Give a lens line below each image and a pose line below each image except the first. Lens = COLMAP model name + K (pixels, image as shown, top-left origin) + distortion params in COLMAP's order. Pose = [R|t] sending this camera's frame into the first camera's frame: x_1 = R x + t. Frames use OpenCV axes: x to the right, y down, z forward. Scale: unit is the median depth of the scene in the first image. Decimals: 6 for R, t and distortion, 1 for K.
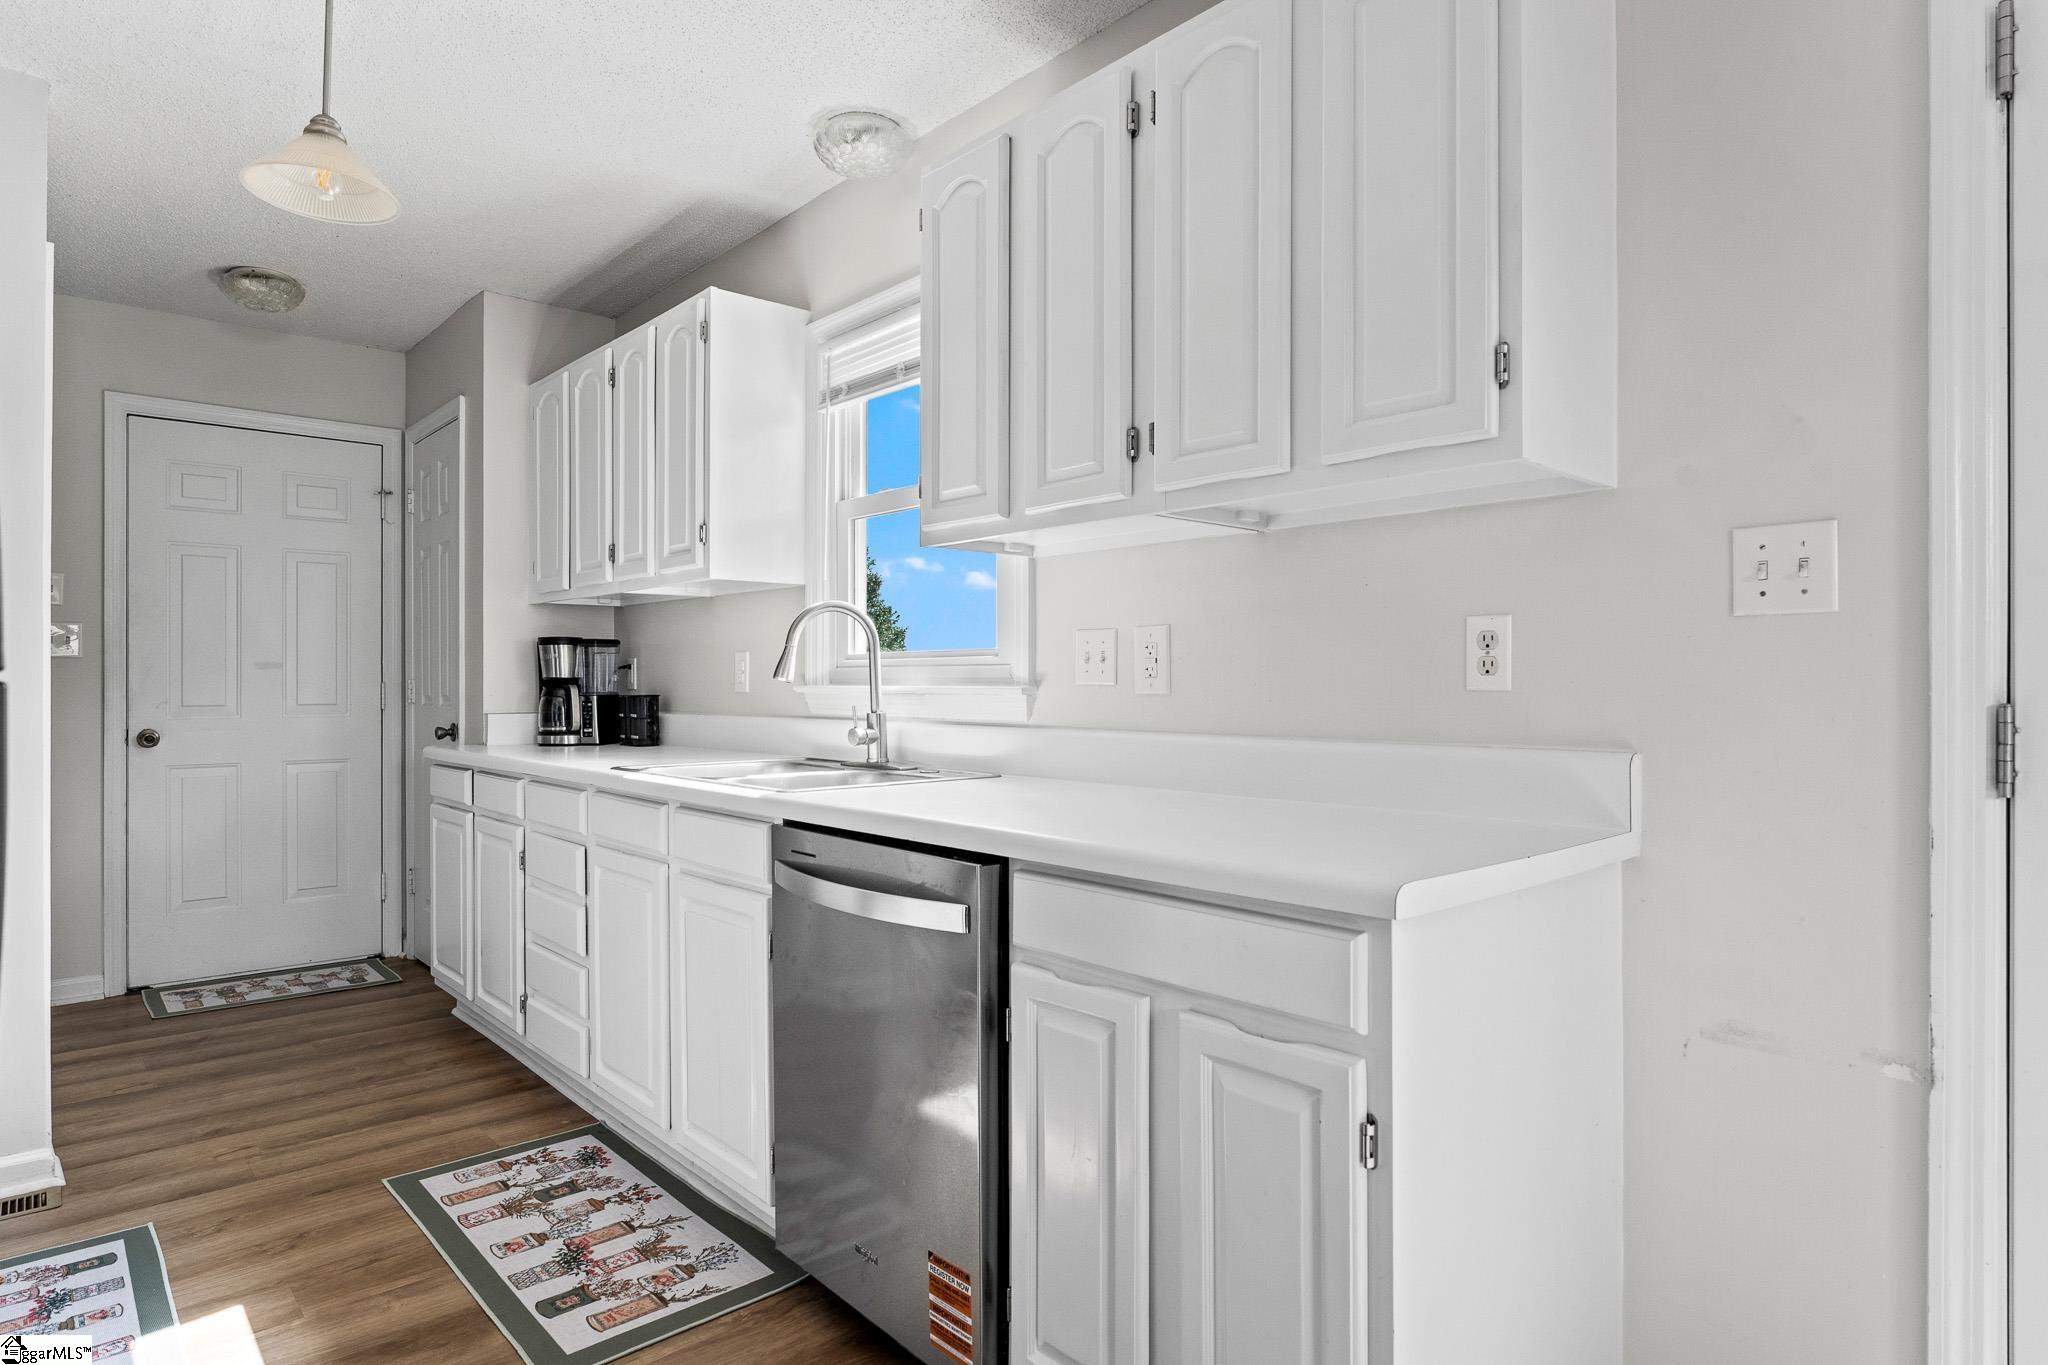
lens RADIAL K [[1145.3, 0, 1029.8], [0, 1145.3, 679.8], [0, 0, 1]] dist [-0.007705, 0.000801]
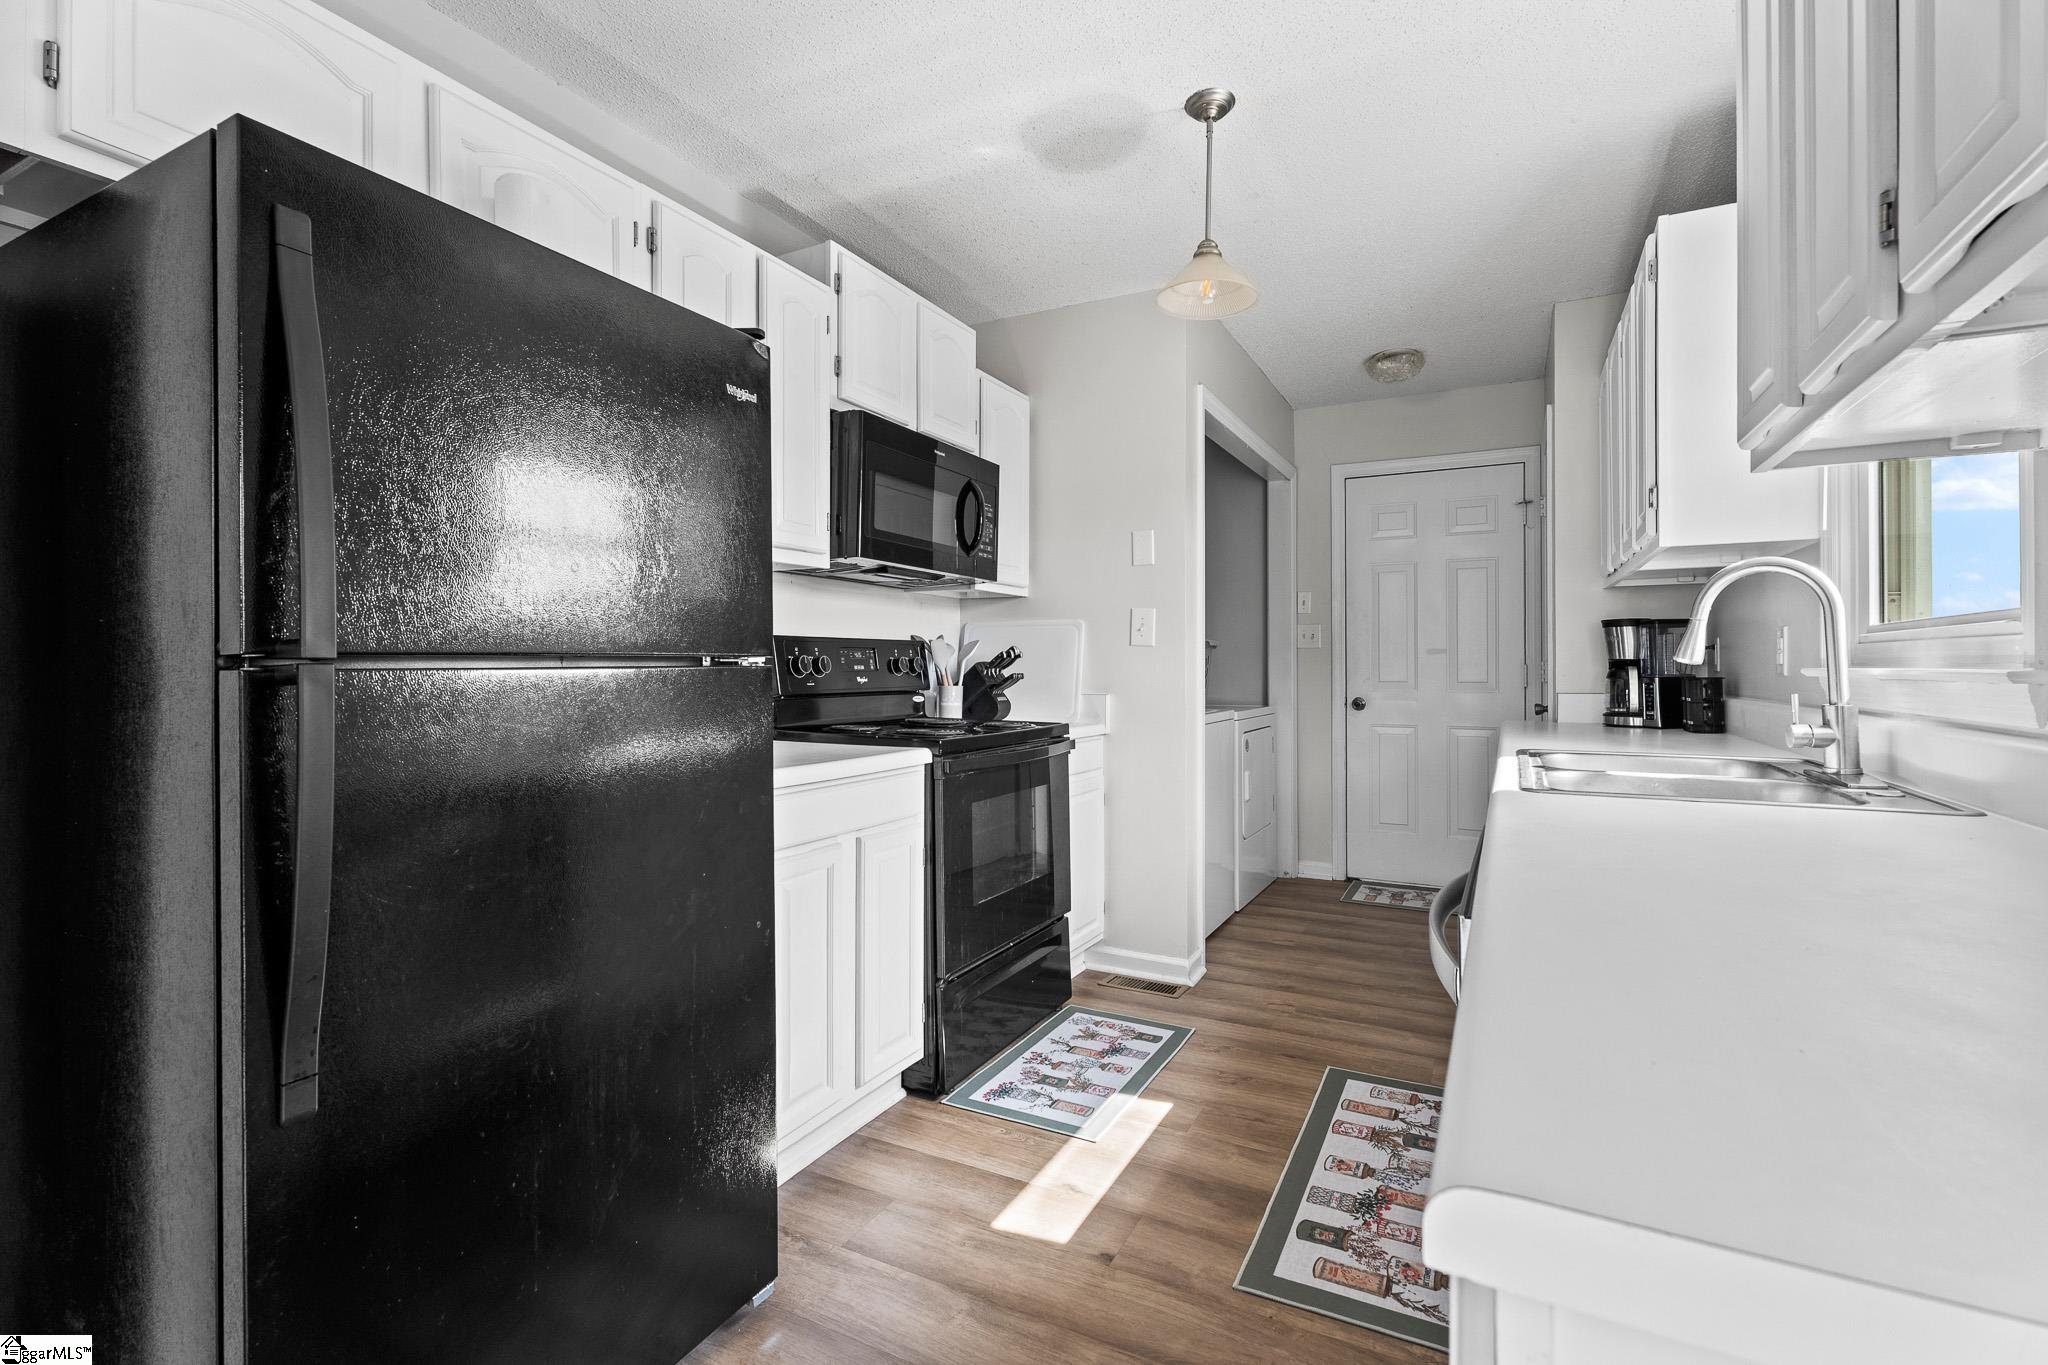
lens RADIAL K [[922.4, 0, 1030.8], [0, 922.4, 659.5], [0, 0, 1]] dist [0.001030, 0.001352]
pose [[0.352769, -0.004942, -0.935697, 0.245105], [0.001032, 0.999987, -0.004892, 0.002204], [0.935710, 0.000760, 0.352770, 0.330722]]
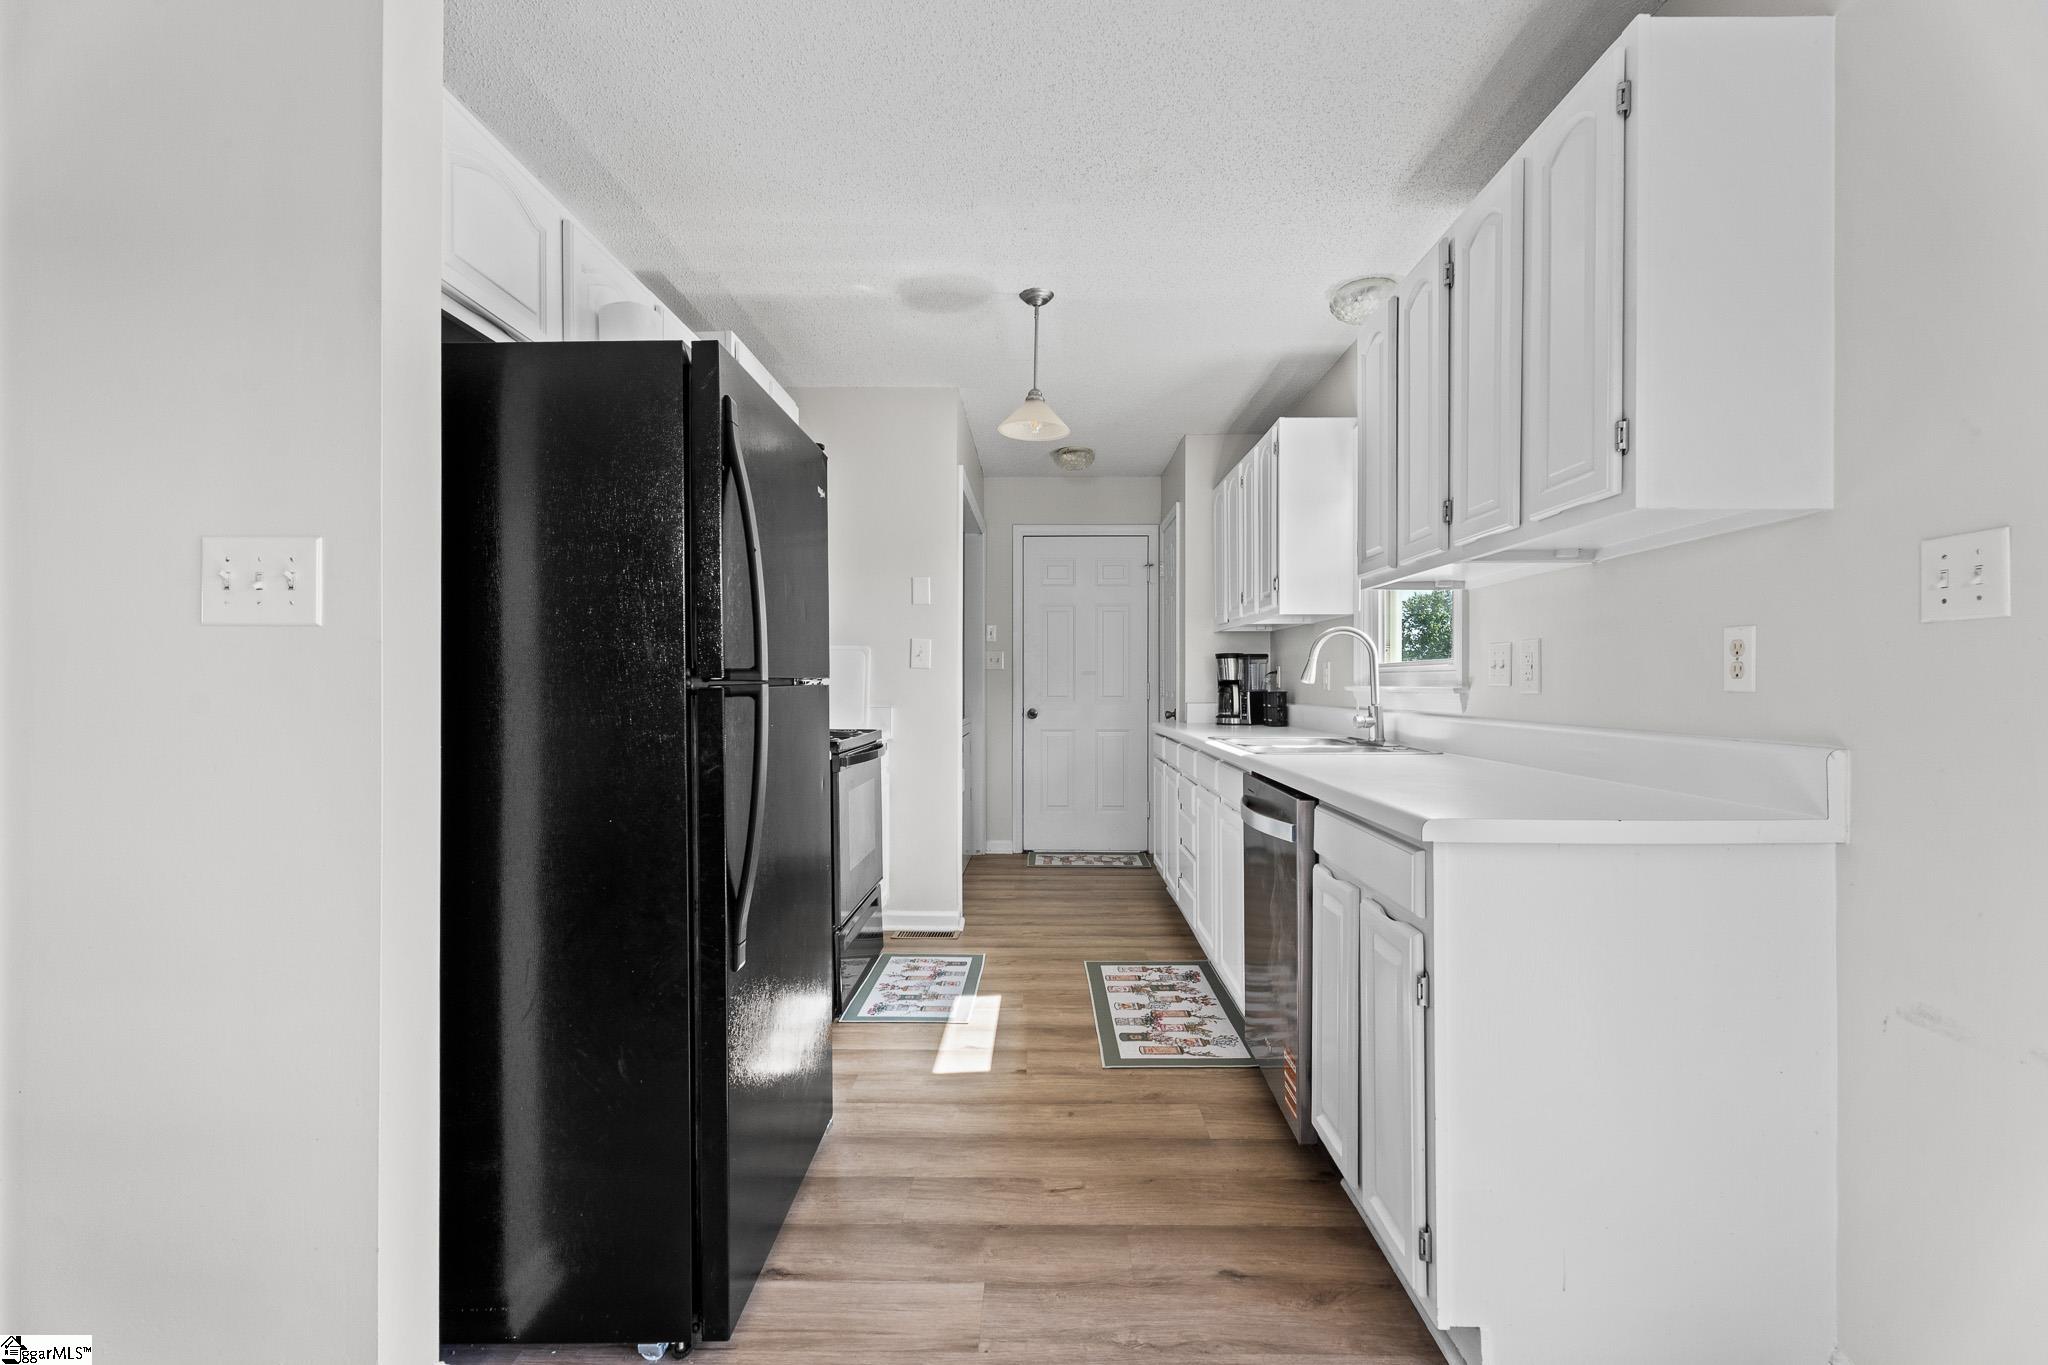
lens RADIAL K [[915.7, 0, 1030.3], [0, 915.7, 680.6], [0, 0, 1]] dist [0.002519, 0.000668]
pose [[0.733226, 0.000169, -0.679985, 0.331562], [-0.000739, 1.000000, -0.000548, -0.000568], [0.679985, 0.000904, 0.733225, -0.107329]]
